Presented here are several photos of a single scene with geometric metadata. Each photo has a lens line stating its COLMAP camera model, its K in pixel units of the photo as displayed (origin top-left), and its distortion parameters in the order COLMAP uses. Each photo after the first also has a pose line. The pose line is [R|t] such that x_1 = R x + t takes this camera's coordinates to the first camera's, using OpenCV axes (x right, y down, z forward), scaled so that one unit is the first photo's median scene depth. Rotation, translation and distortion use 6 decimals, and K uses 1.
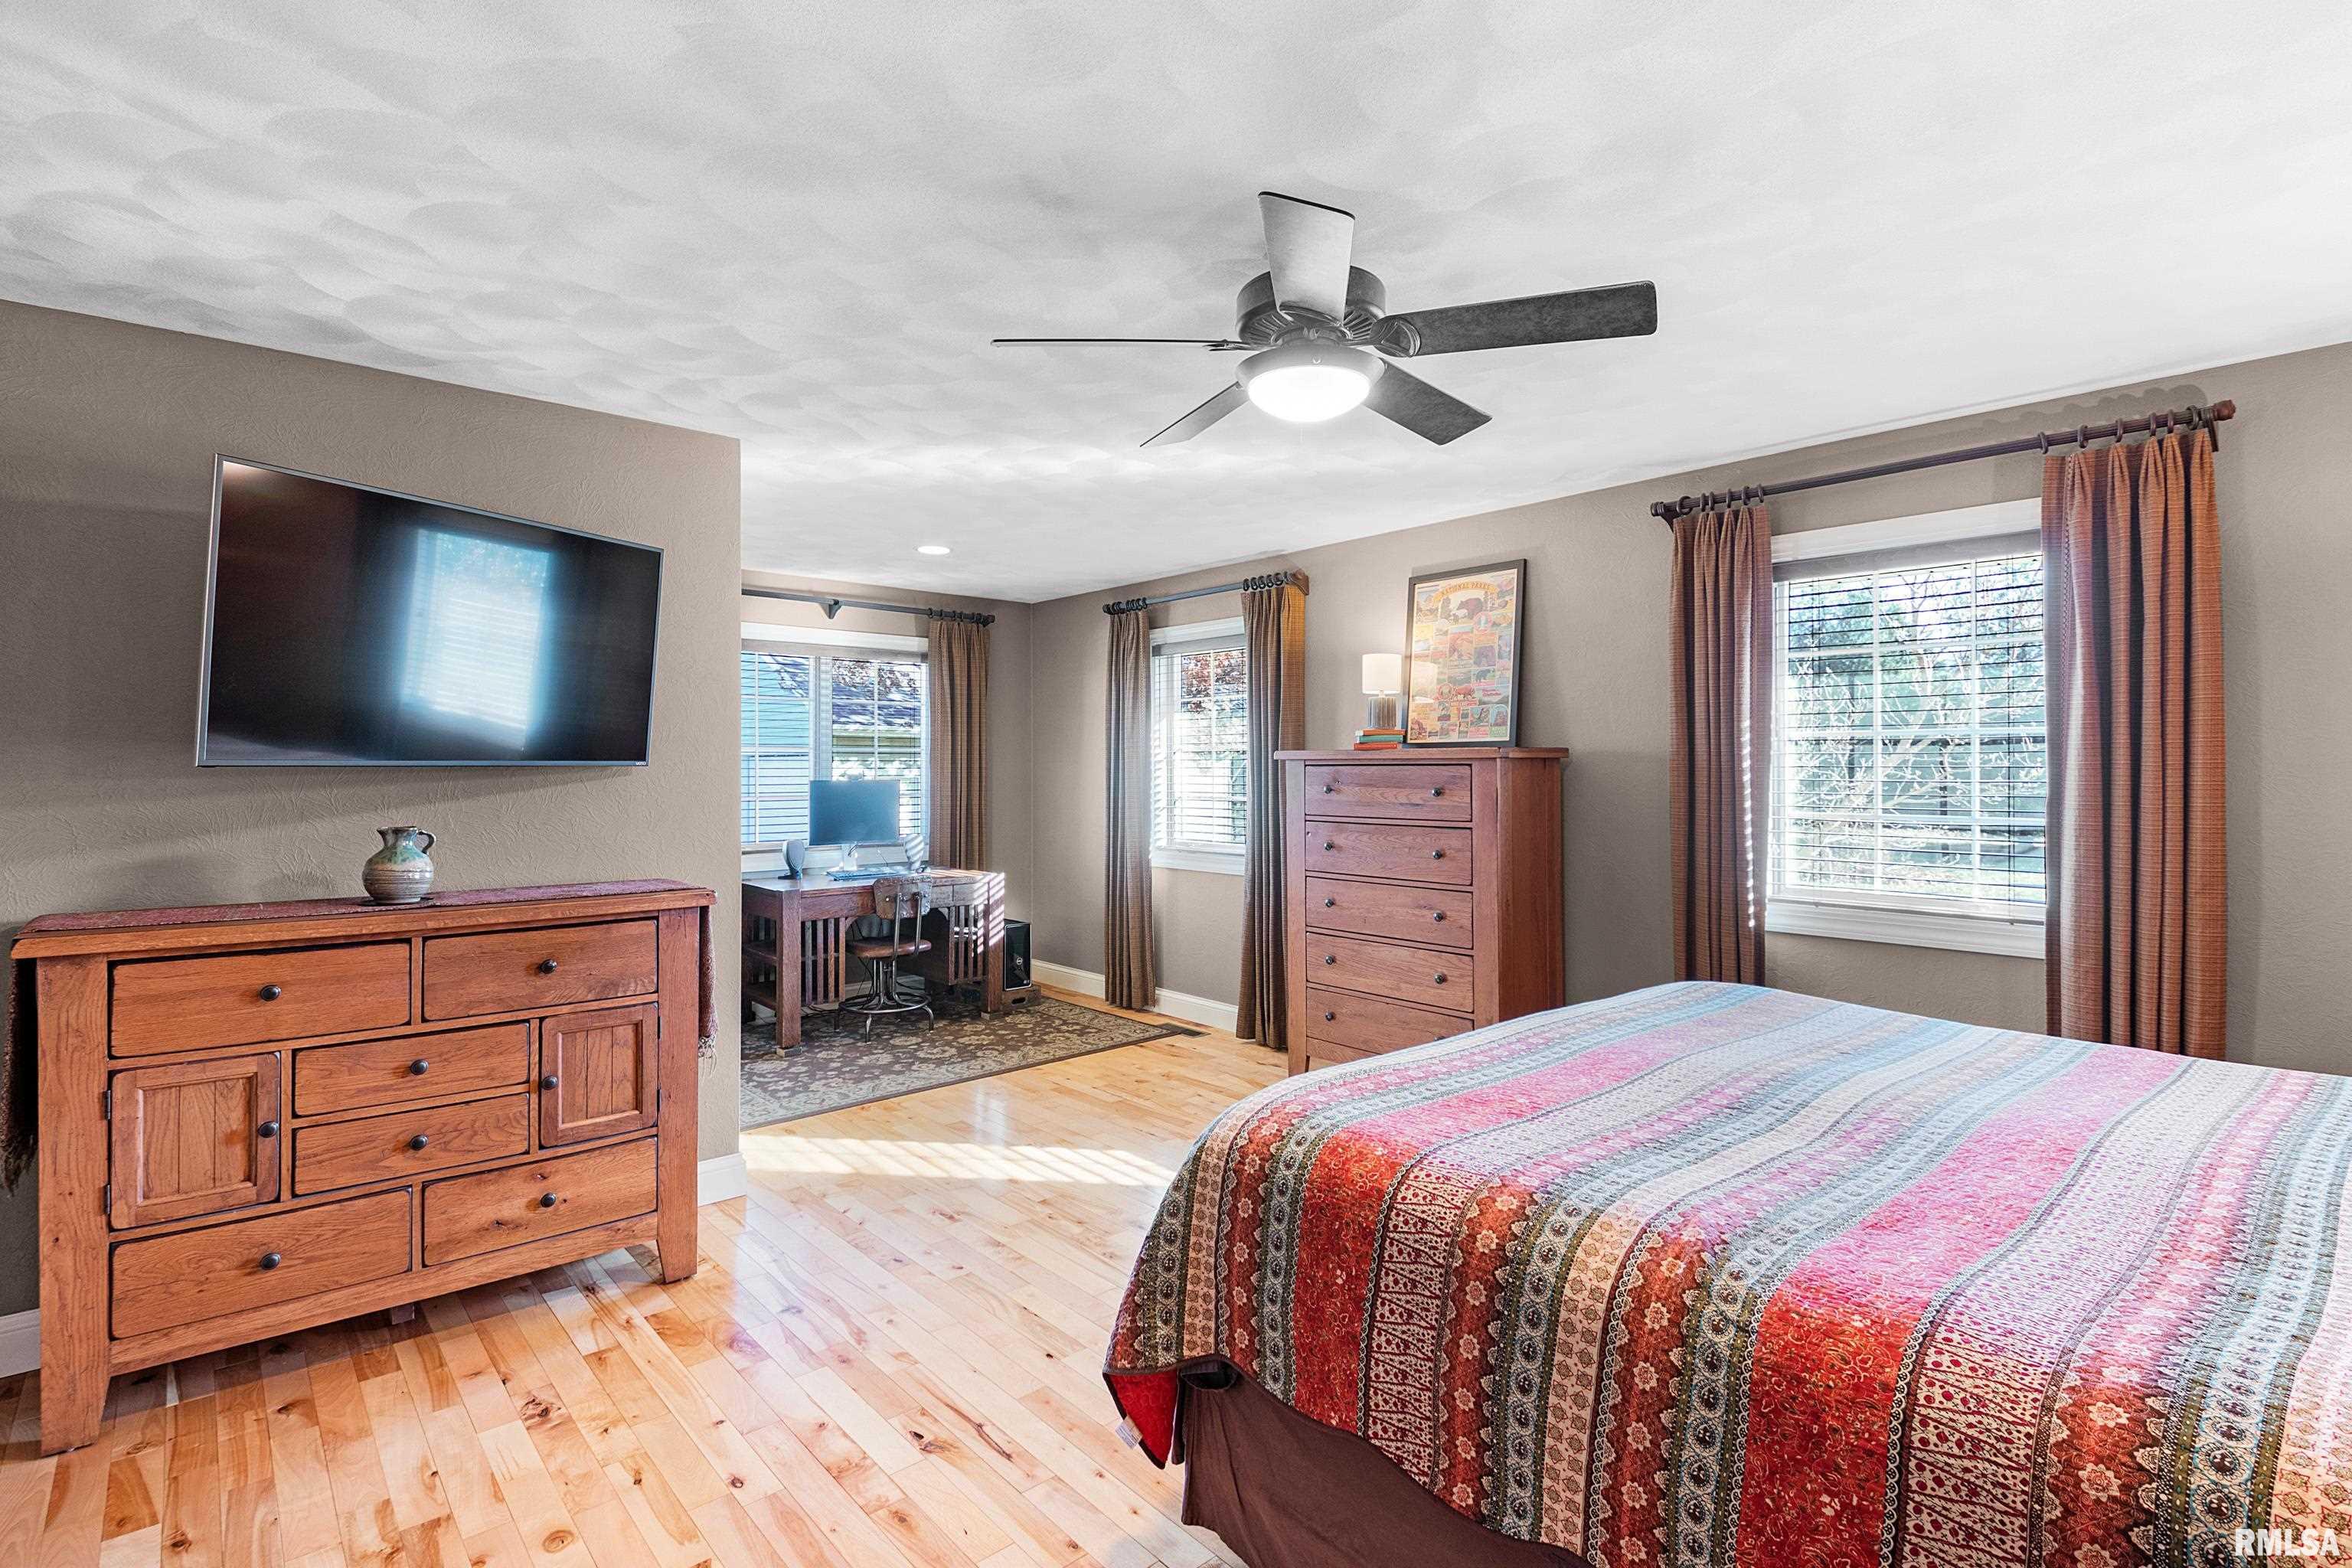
lens RADIAL K [[1105.8, 0, 1166.9], [0, 1105.8, 761.6], [0, 0, 1]] dist [0.027943, -0.020556]
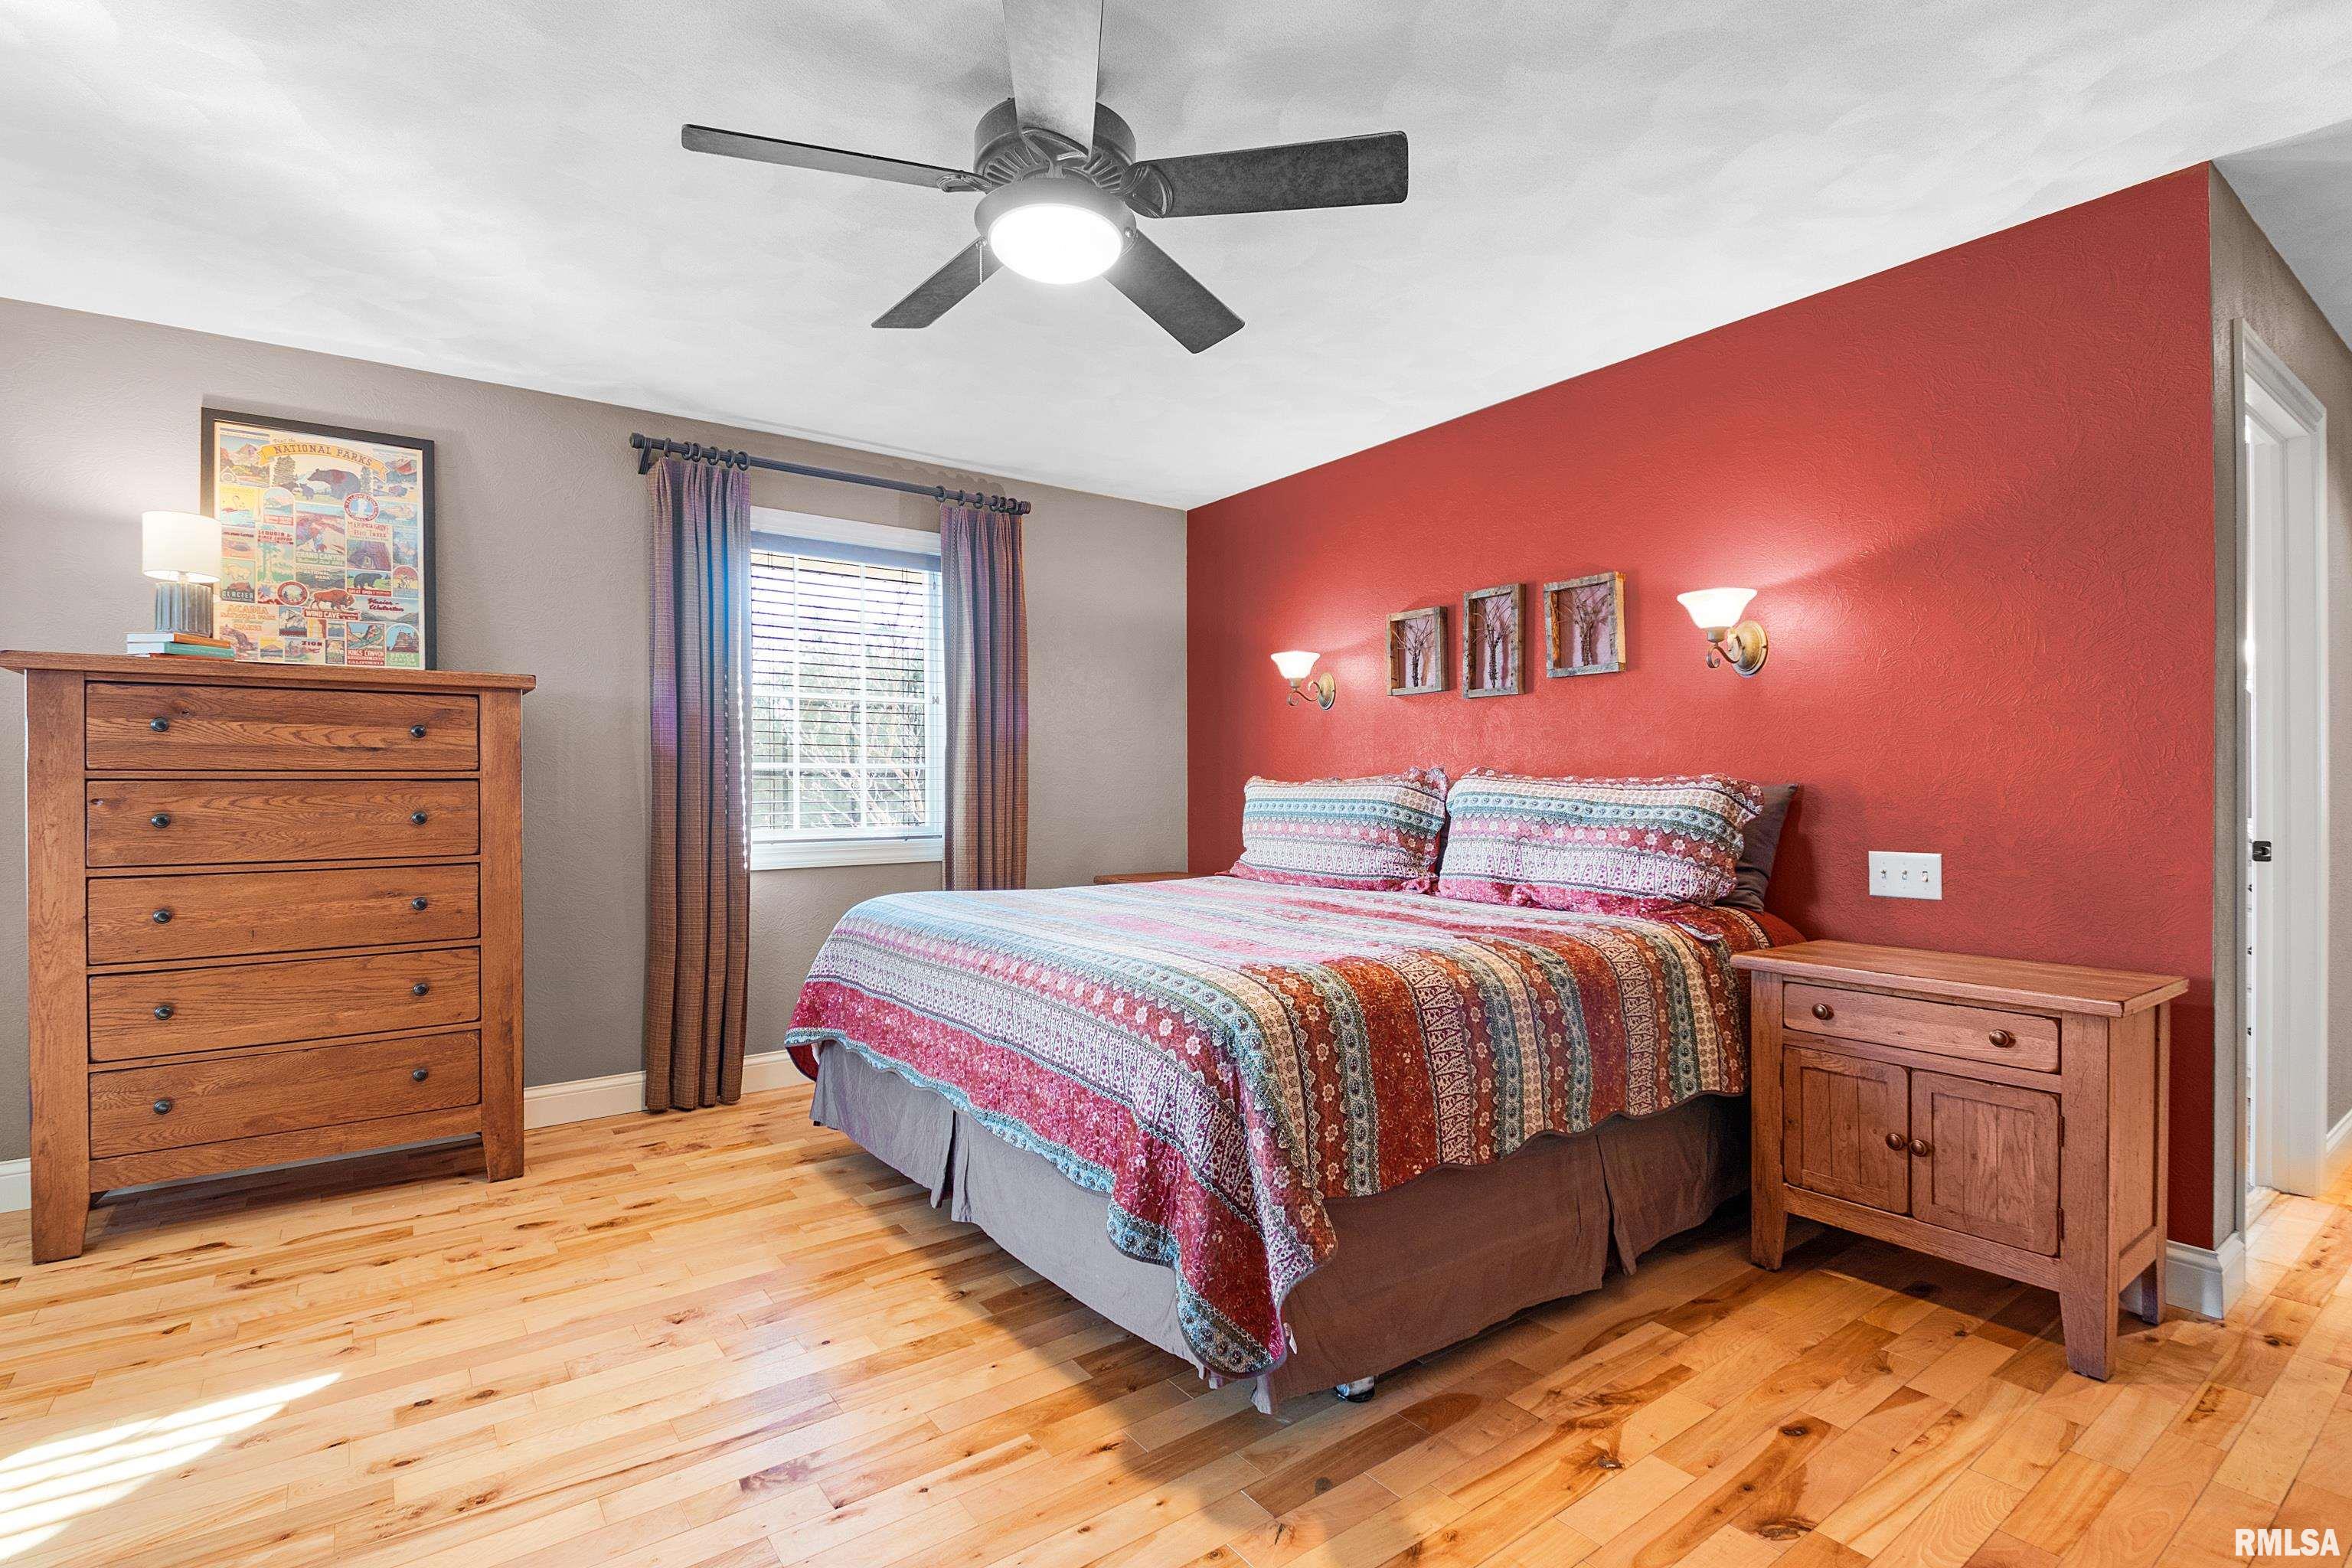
lens RADIAL K [[1101.3, 0, 1150.1], [0, 1101.3, 774.3], [0, 0, 1]] dist [0.022391, -0.021284]
pose [[0.092178, 0.013983, 0.995644, -0.436801], [-0.001646, 0.999902, -0.013891, 0.065798], [-0.995741, -0.000358, 0.092192, 0.465711]]
